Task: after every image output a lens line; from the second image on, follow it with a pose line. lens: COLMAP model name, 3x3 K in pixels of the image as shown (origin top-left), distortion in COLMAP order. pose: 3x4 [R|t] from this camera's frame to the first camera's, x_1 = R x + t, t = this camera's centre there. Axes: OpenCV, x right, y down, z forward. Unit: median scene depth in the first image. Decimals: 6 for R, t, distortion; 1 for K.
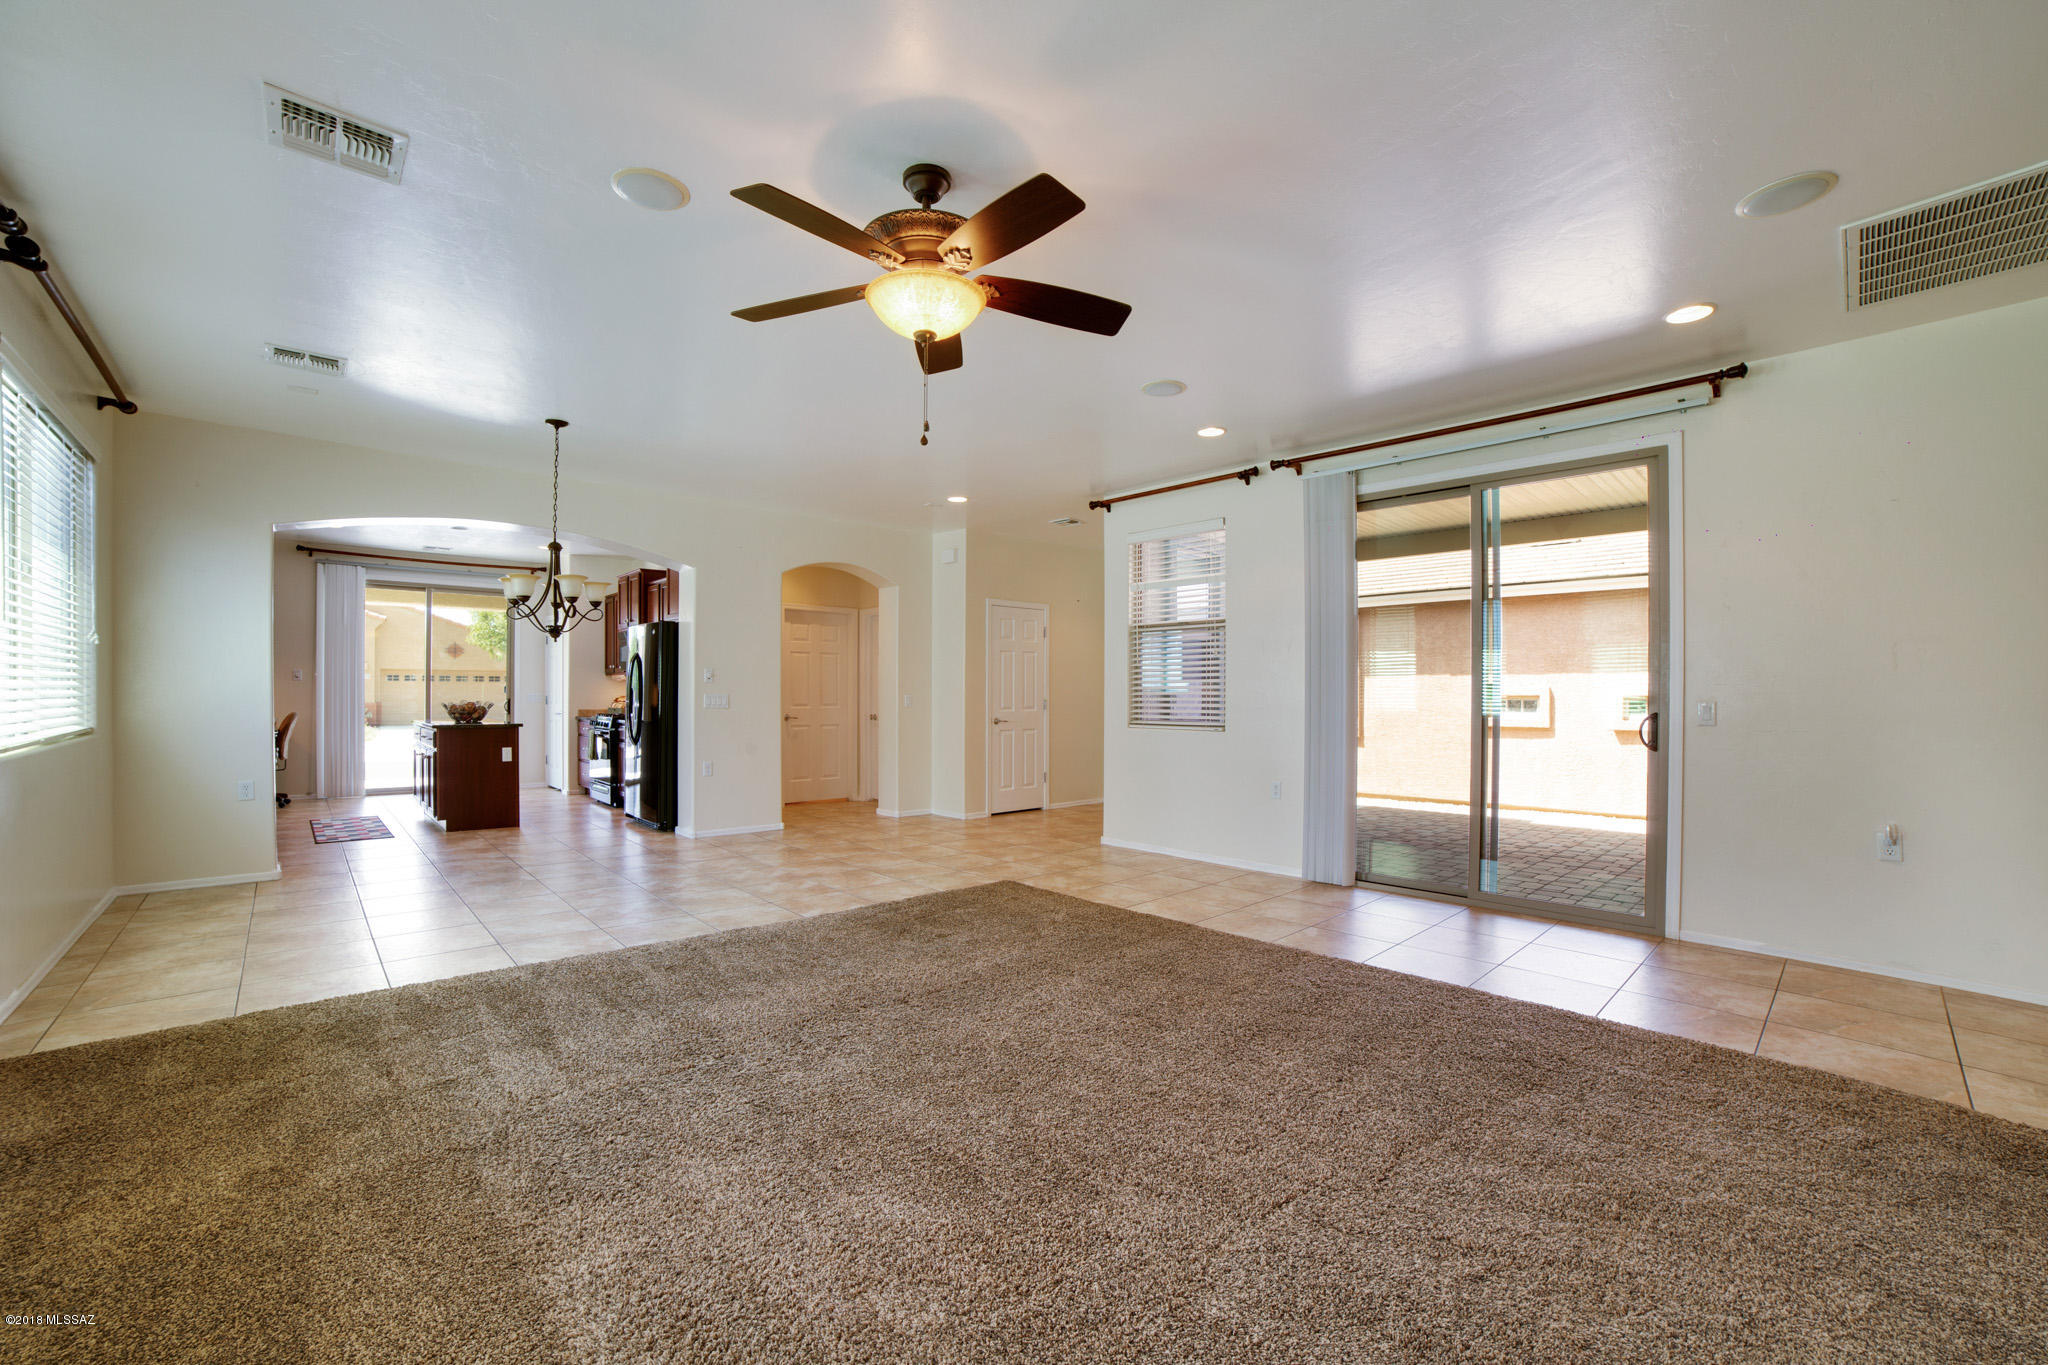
lens RADIAL K [[812.1, 0, 1016.8], [0, 812.1, 698.2], [0, 0, 1]] dist [-0.056168, -0.000020]
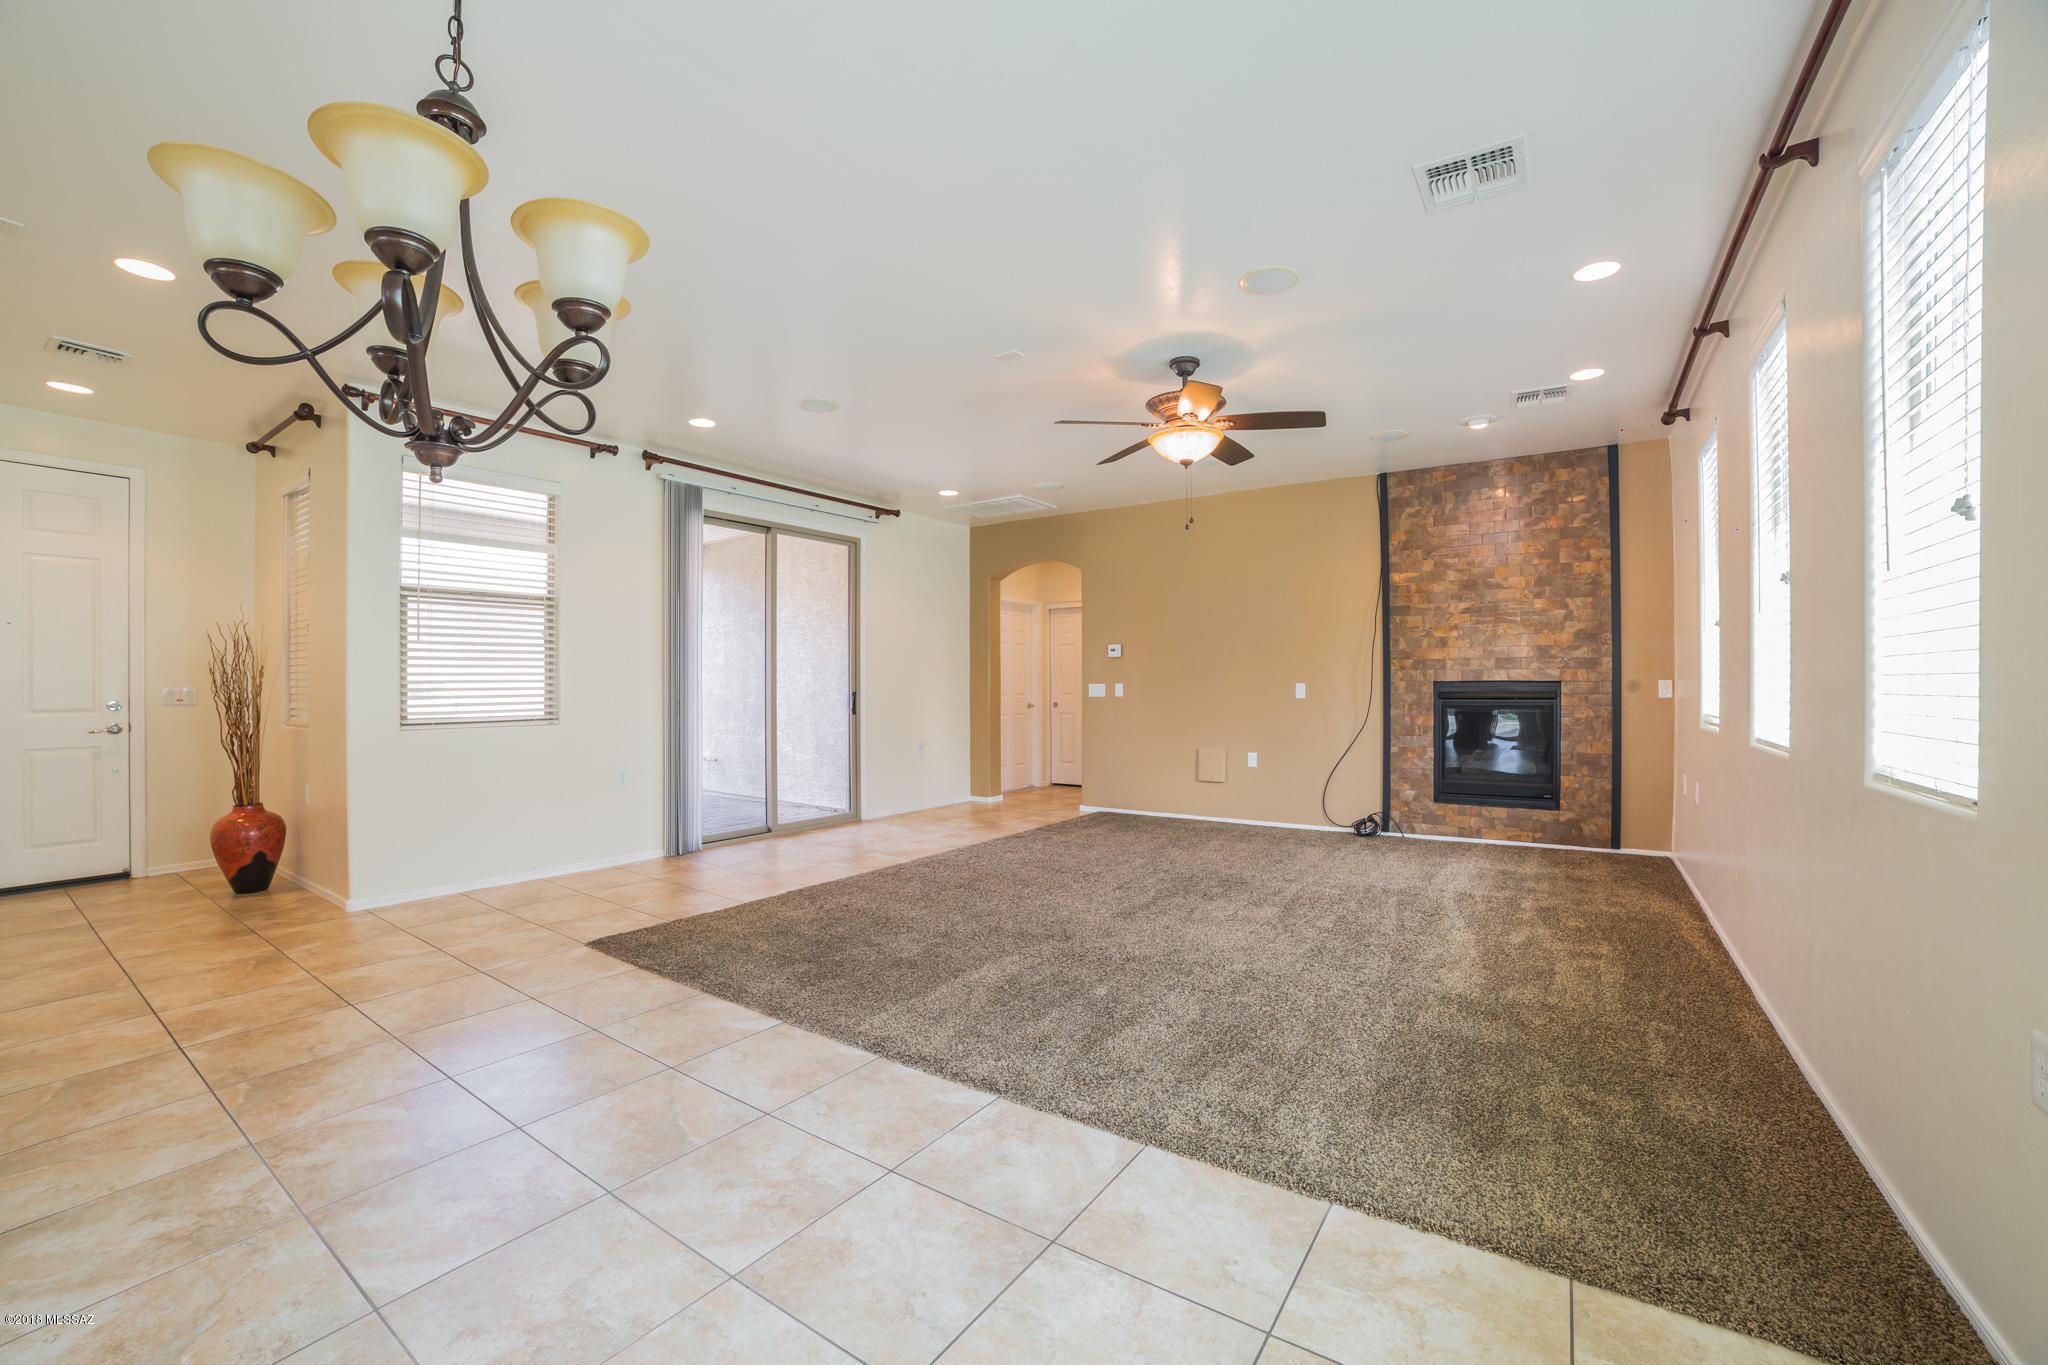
lens RADIAL K [[812.1, 0, 1011.9], [0, 812.1, 683.9], [0, 0, 1]] dist [-0.056168, -0.000020]
pose [[-0.216392, -0.002276, 0.976304, -1.040775], [-0.003163, 0.999994, 0.001630, -0.000326], [-0.976301, -0.002735, -0.216398, 1.077716]]
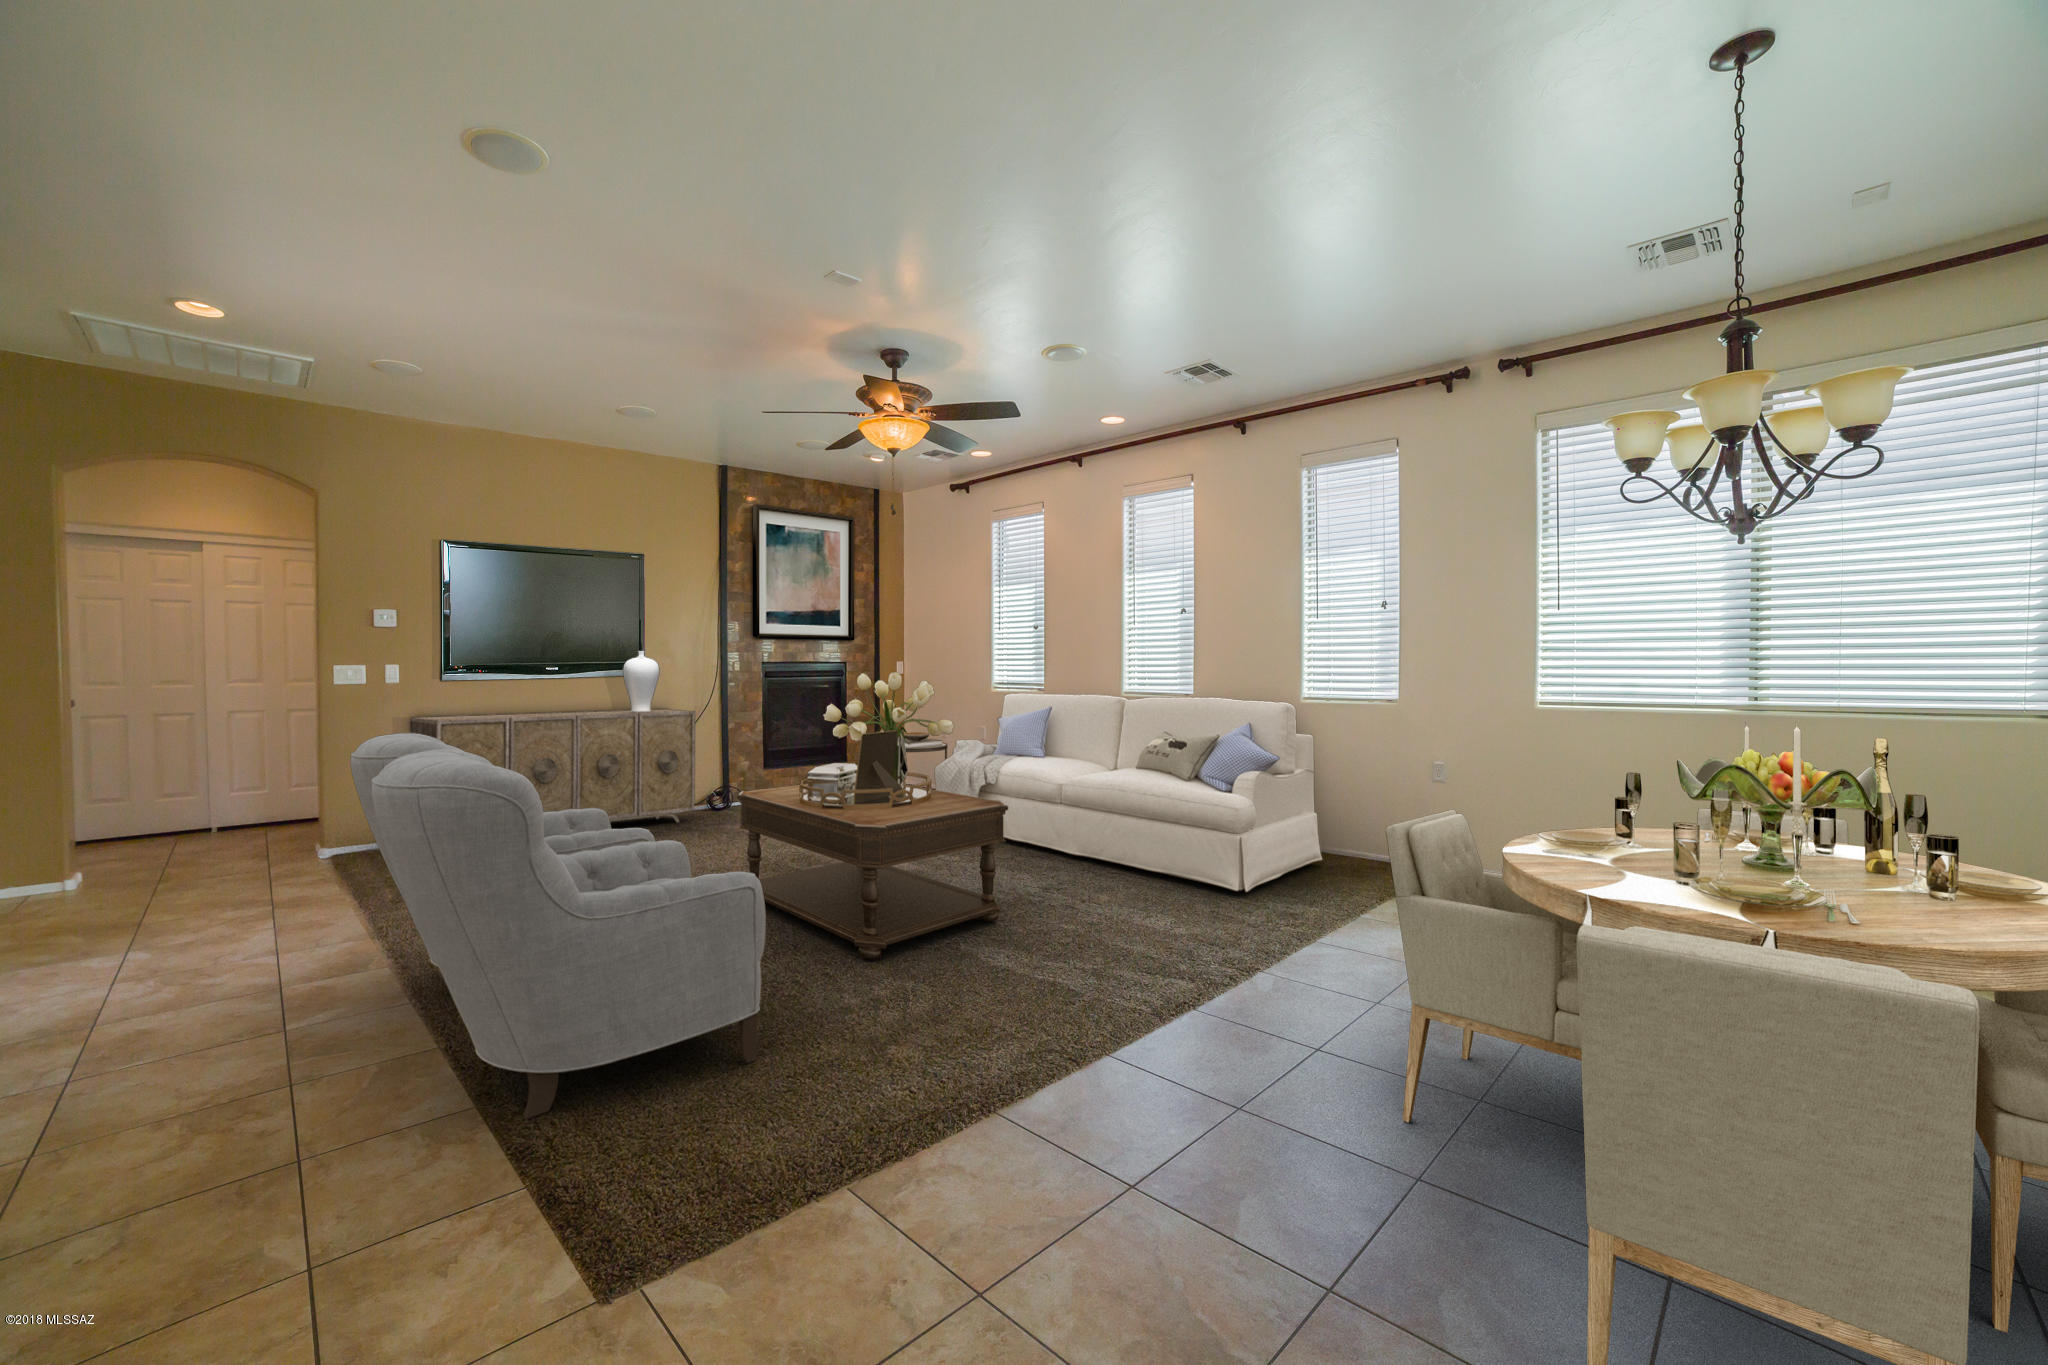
lens RADIAL K [[812.1, 0, 1018.5], [0, 812.1, 677.7], [0, 0, 1]] dist [-0.056168, -0.000020]
pose [[-0.999855, 0.001019, -0.017001, -0.217116], [0.000774, 0.999895, 0.014444, 0.004598], [0.017014, 0.014429, -0.999751, 1.735440]]
